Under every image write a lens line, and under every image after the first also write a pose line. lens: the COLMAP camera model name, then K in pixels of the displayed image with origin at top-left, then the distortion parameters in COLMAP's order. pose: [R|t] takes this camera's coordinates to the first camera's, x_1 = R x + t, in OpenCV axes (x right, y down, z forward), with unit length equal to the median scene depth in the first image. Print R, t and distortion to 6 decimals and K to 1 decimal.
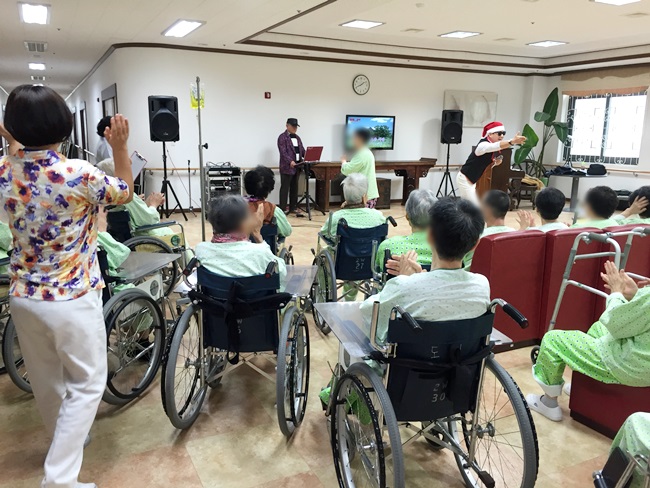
lens RADIAL K [[560.1, 0, 327.2], [0, 560.1, 255.2], [0, 0, 1]] dist [0.073888, -0.105226]
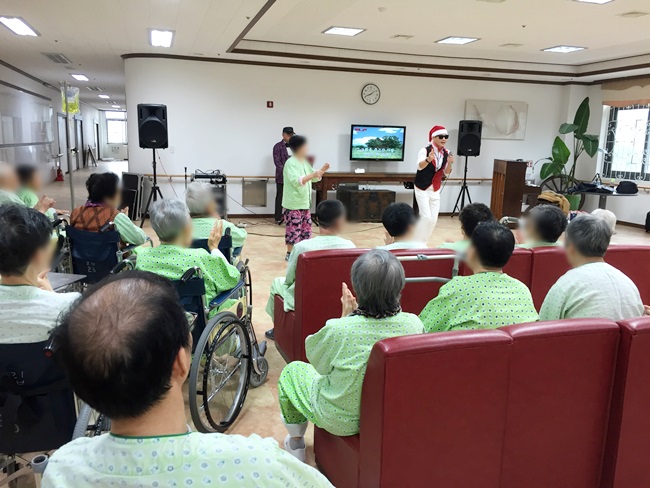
lens RADIAL K [[560.1, 0, 323.0], [0, 560.1, 243.0], [0, 0, 1]] dist [0.073888, -0.105226]
pose [[0.986115, 0.040979, -0.160926, 0.146473], [-0.047964, 0.998057, -0.039760, -0.004444], [0.158984, 0.046927, 0.986165, 0.043948]]
